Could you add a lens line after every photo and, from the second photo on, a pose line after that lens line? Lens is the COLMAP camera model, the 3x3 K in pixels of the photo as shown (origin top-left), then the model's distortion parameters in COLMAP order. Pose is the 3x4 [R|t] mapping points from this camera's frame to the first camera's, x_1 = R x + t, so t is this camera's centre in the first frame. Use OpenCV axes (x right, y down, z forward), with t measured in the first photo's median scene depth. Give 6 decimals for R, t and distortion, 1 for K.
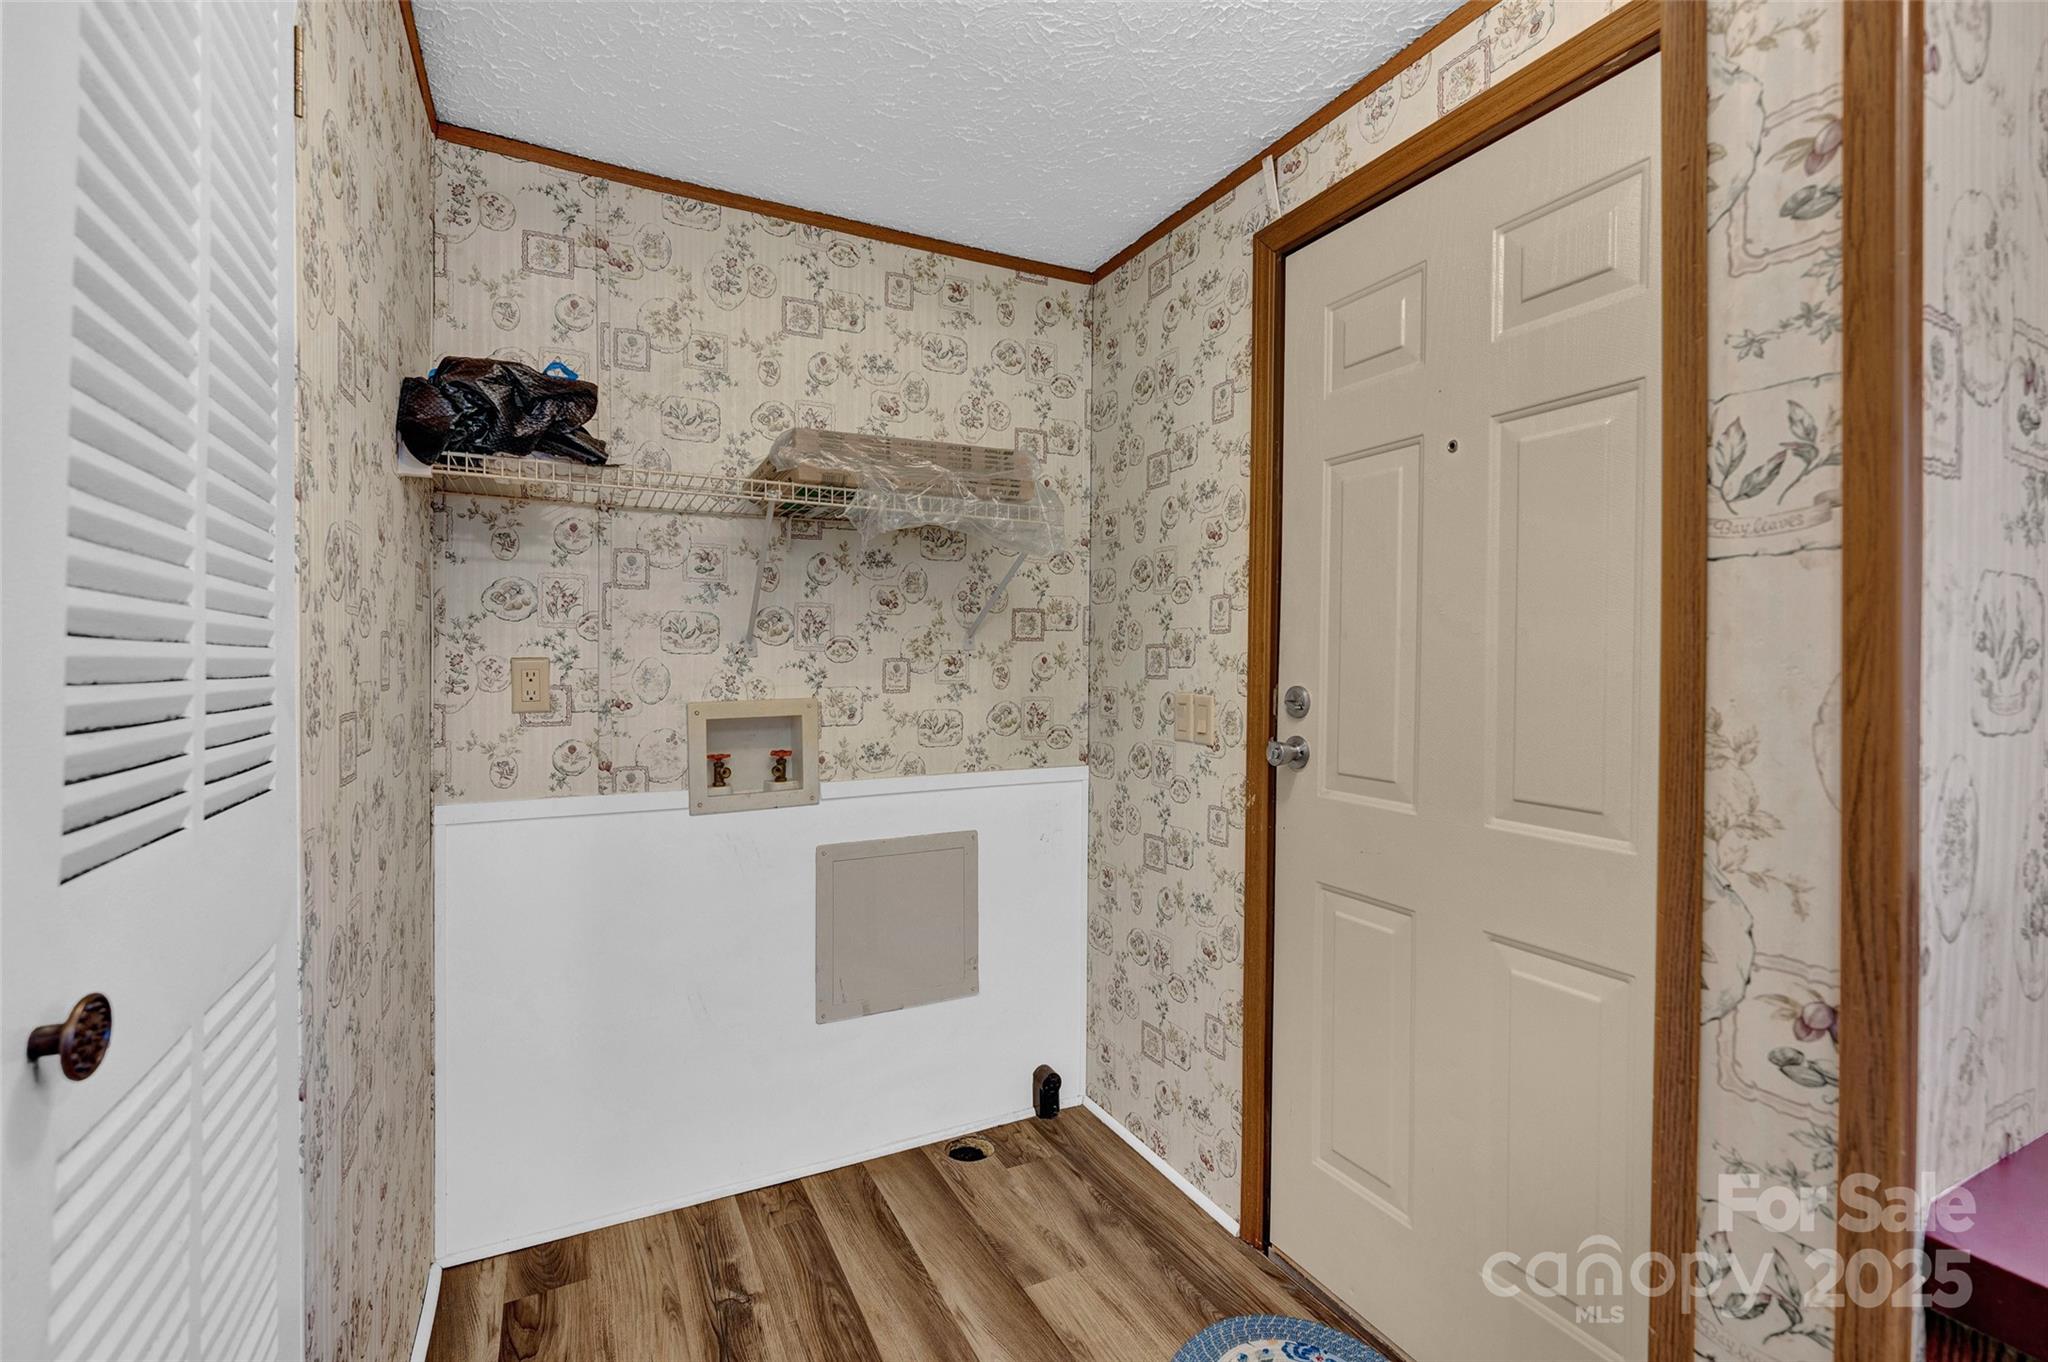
lens RADIAL K [[897.2, 0, 1023.5], [0, 897.2, 664.0], [0, 0, 1]] dist [-0.002429, -0.000790]
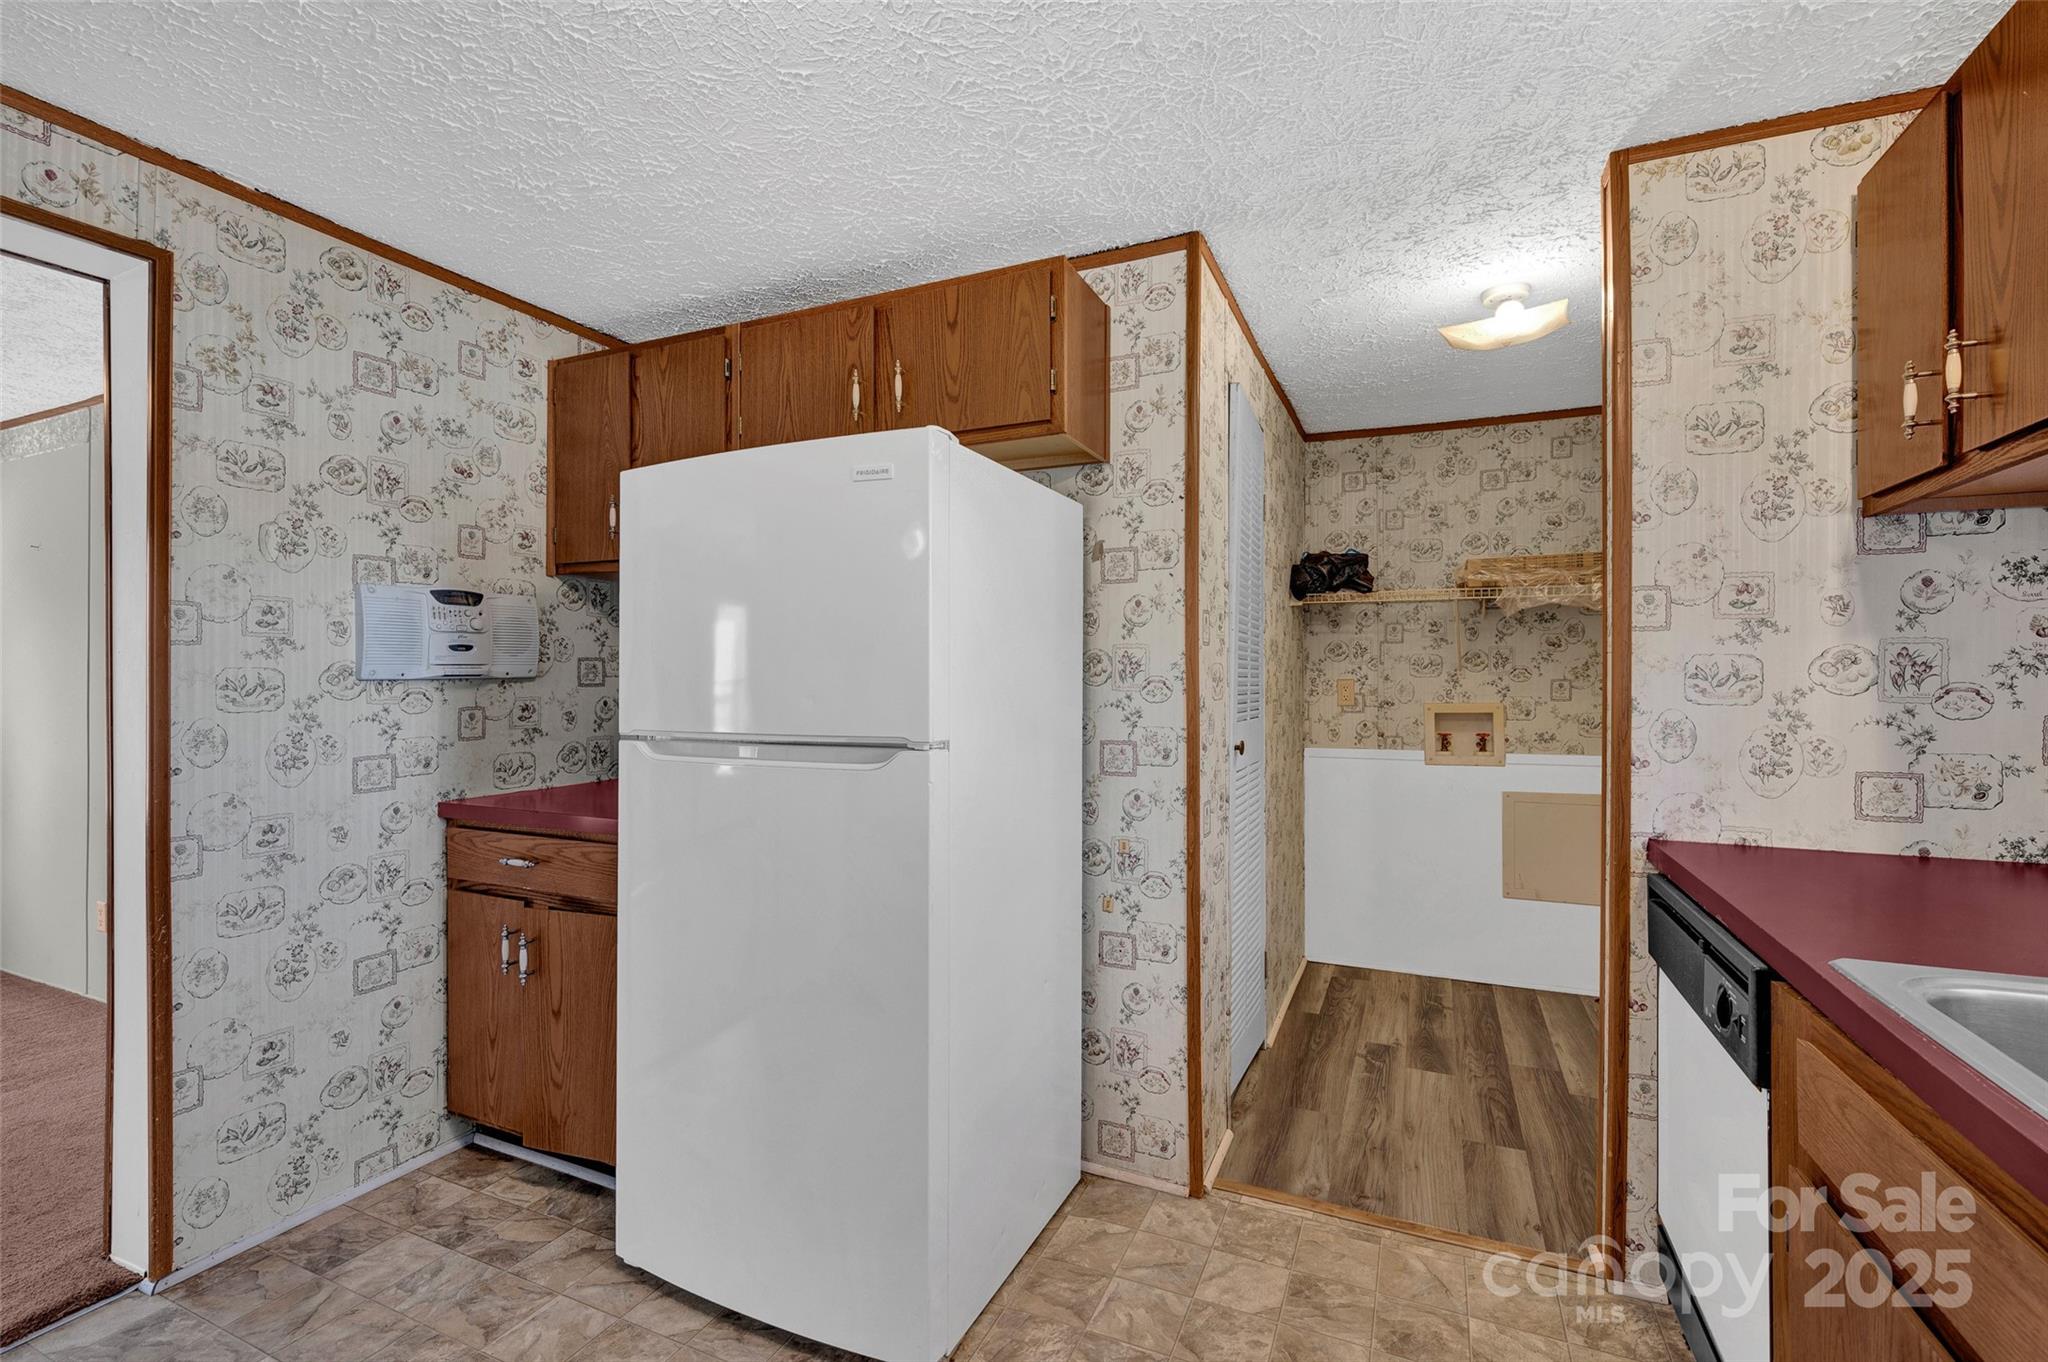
lens RADIAL K [[902.0, 0, 1025.8], [0, 902.0, 676.0], [0, 0, 1]] dist [-0.000089, 0.000318]
pose [[0.623576, -0.002668, -0.781758, 0.597109], [-0.002698, 0.999981, -0.005566, -0.001069], [0.781758, 0.005580, 0.623557, -0.845686]]
